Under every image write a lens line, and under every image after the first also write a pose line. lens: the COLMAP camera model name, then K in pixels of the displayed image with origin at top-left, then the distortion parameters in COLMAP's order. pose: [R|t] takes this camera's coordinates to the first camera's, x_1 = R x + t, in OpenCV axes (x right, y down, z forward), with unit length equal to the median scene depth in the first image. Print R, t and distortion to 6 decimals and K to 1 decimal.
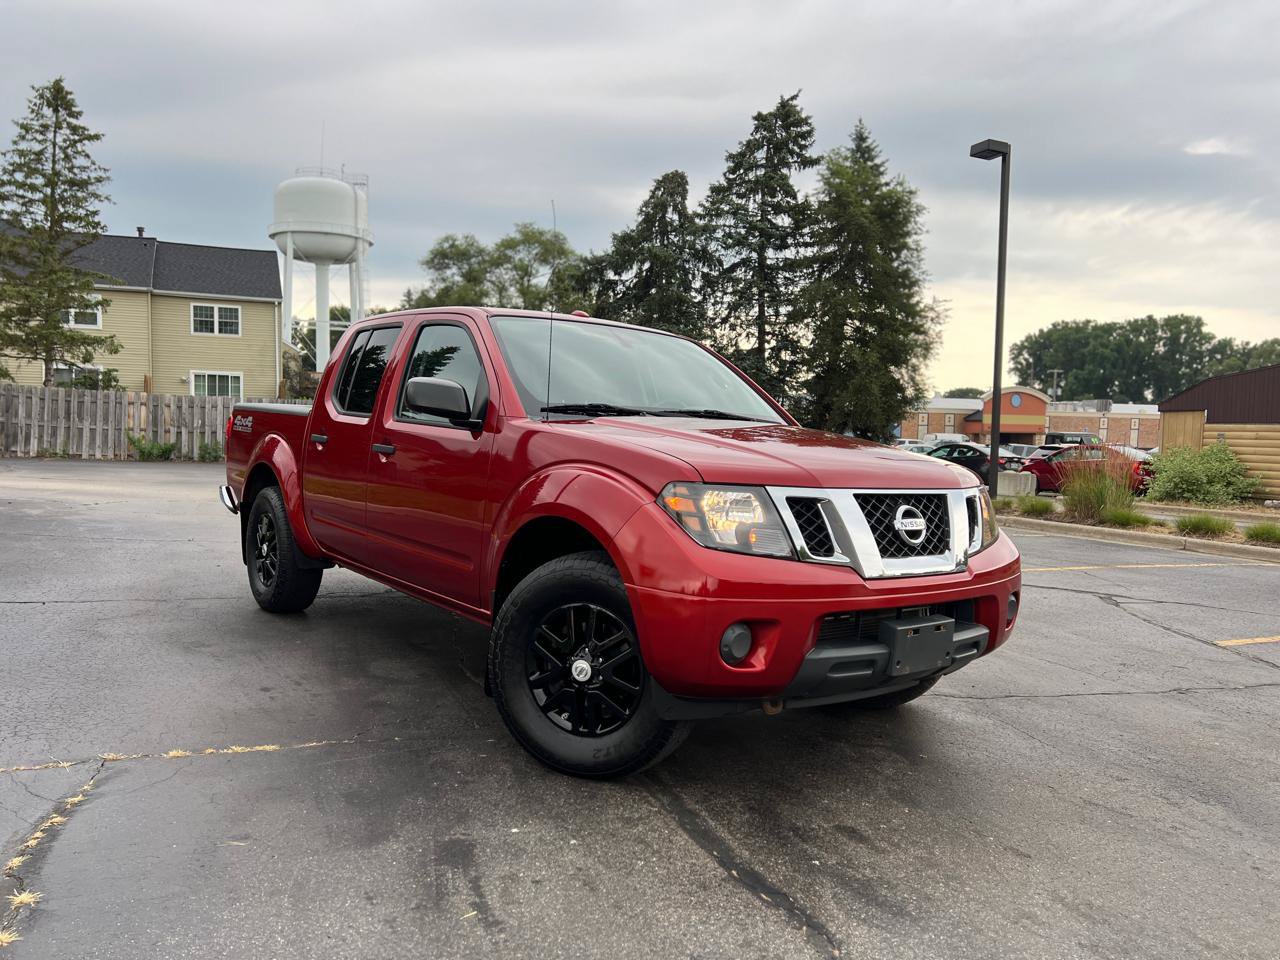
lens RADIAL K [[966.3, 0, 641.5], [0, 966.3, 496.0], [0, 0, 1]] dist [0.063779, -0.062137]
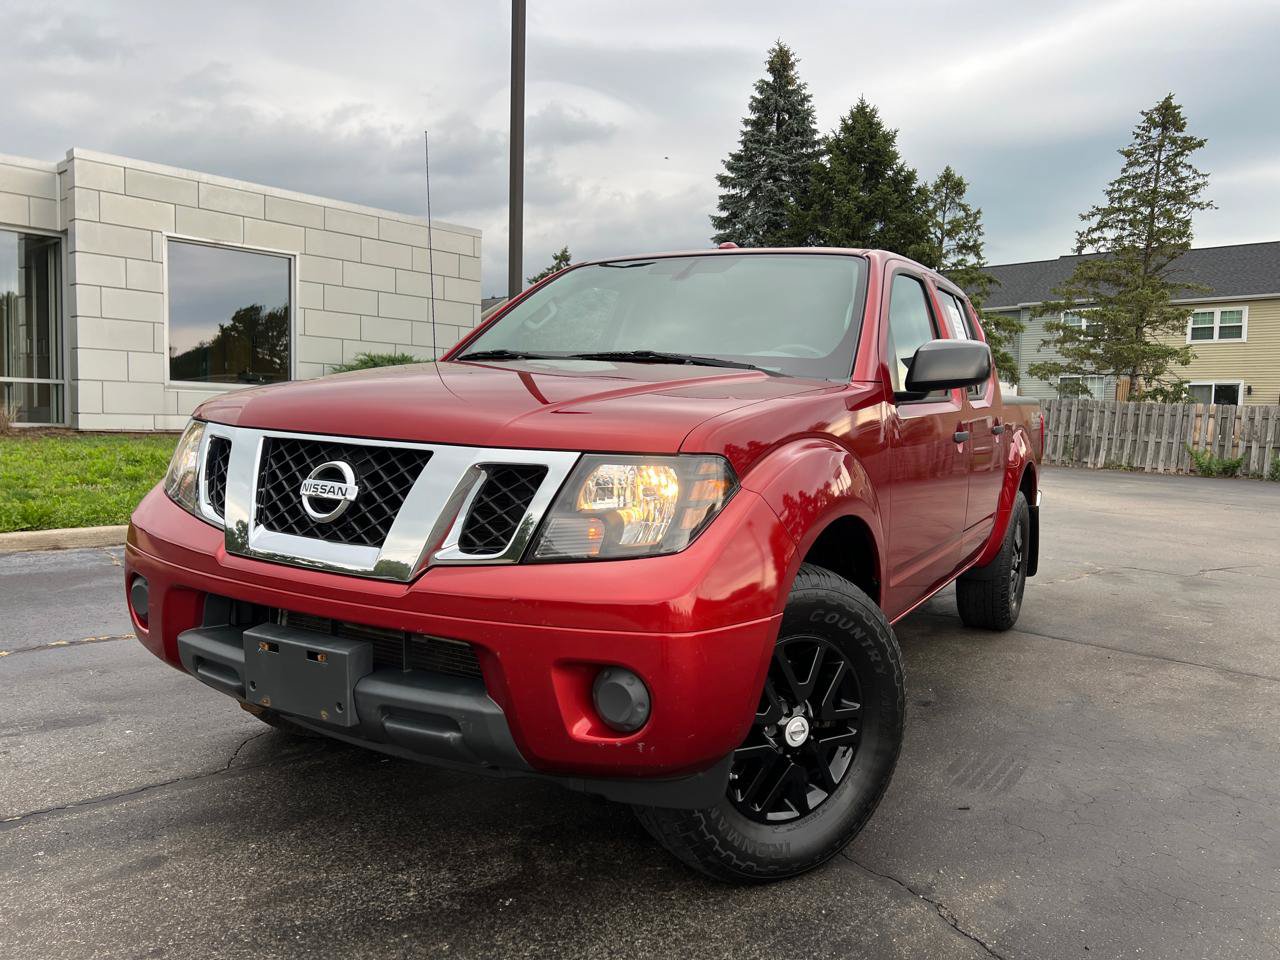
lens RADIAL K [[966.3, 0, 656.6], [0, 966.3, 499.2], [0, 0, 1]] dist [0.063779, -0.062137]
pose [[0.415332, 0.062156, -0.907544, 0.128833], [-0.081131, 0.996218, 0.031100, -0.000345], [0.906045, 0.060713, 0.418804, 0.123779]]
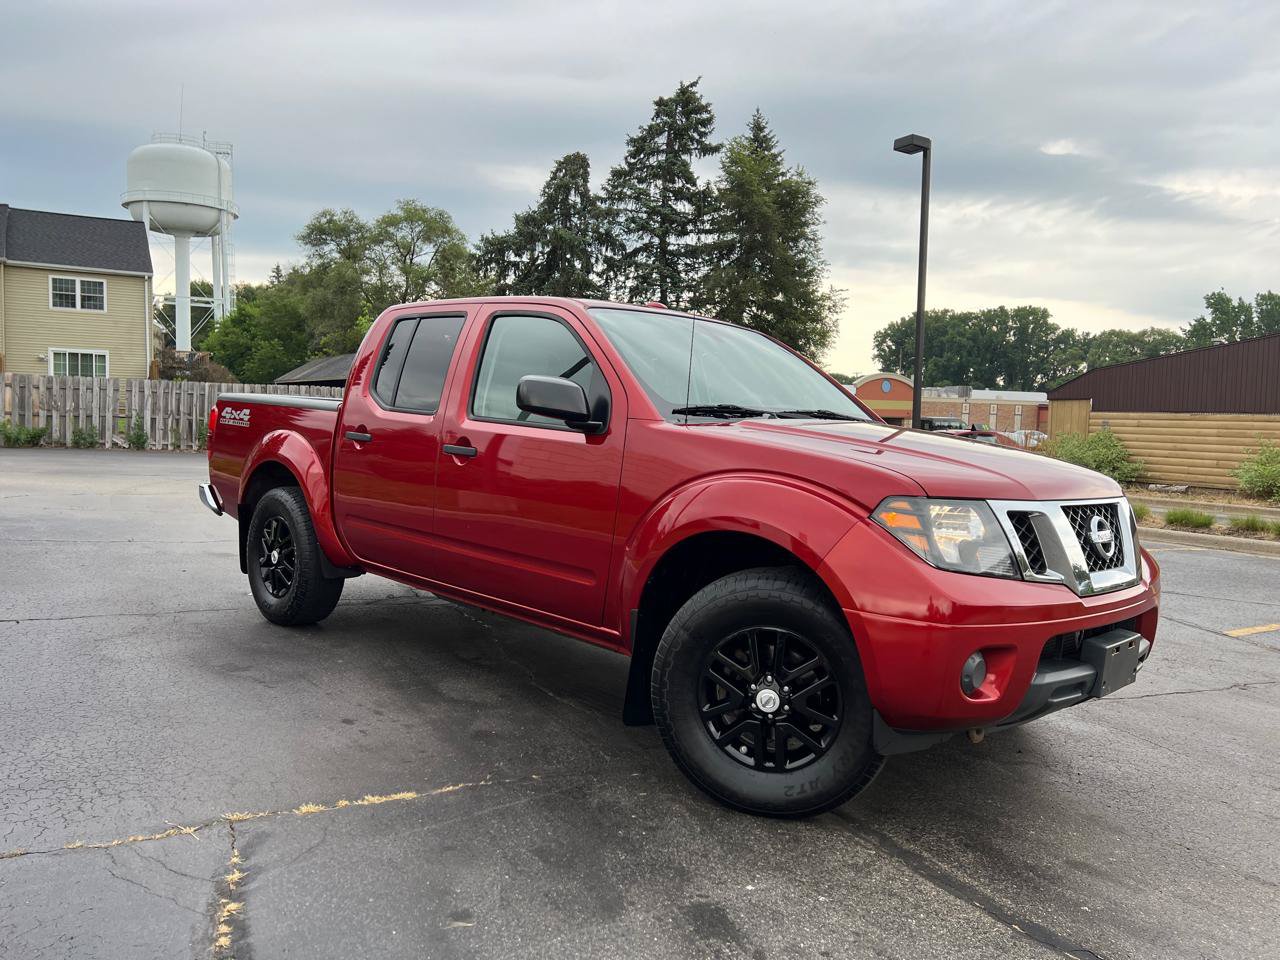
lens RADIAL K [[966.3, 0, 633.6], [0, 966.3, 480.1], [0, 0, 1]] dist [0.063779, -0.062137]
pose [[0.992485, -0.004868, 0.122271, -0.039645], [0.004650, 0.999987, 0.002071, -0.004035], [-0.122279, -0.001487, 0.992495, 0.013895]]
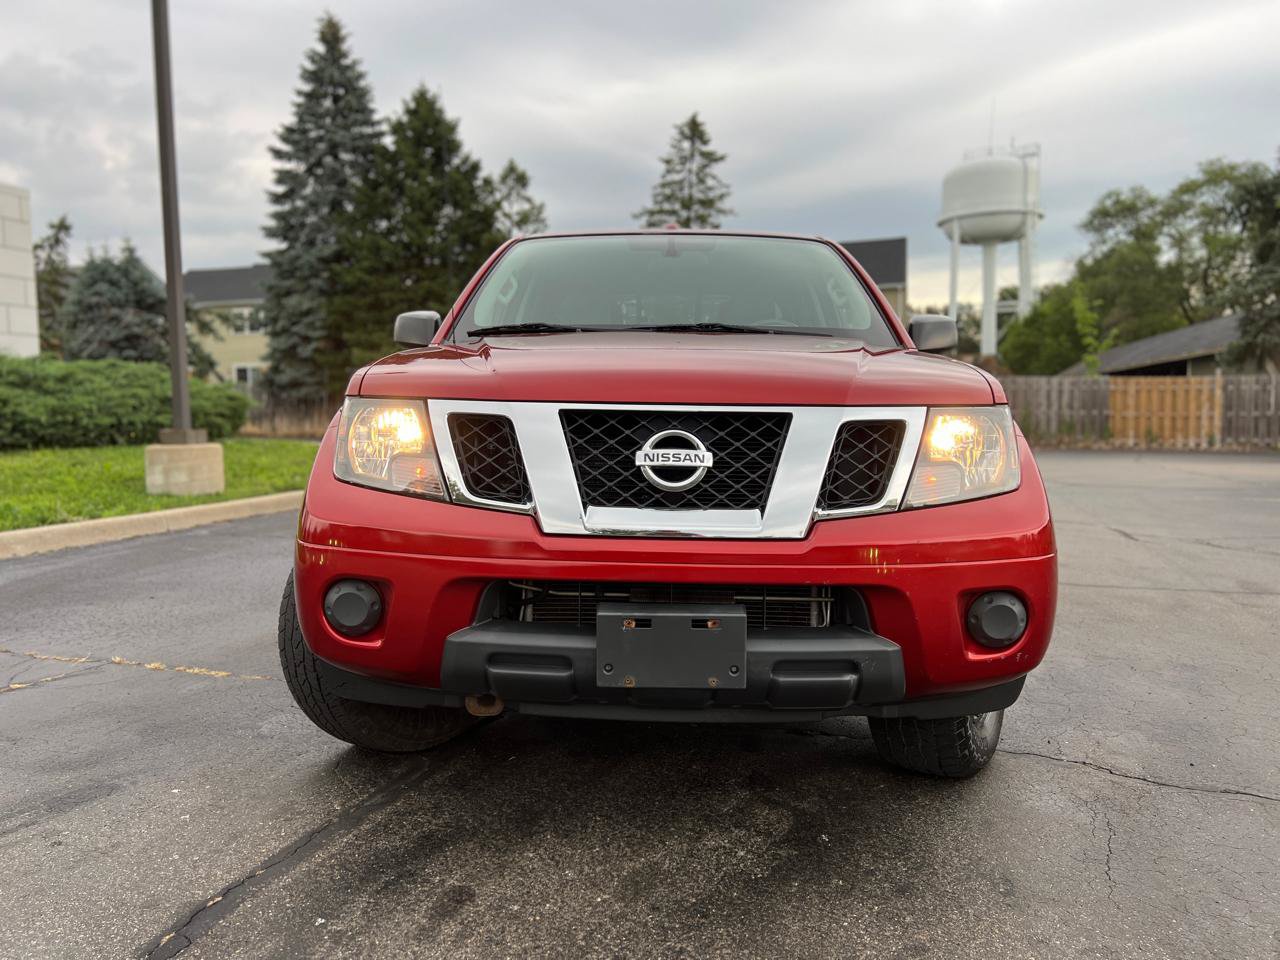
lens RADIAL K [[966.3, 0, 650.0], [0, 966.3, 488.3], [0, 0, 1]] dist [0.063779, -0.062137]
pose [[0.782384, 0.016552, -0.622577, 0.088680], [-0.012603, 0.999863, 0.010745, 0.005677], [0.622669, -0.000560, 0.782485, 0.065558]]
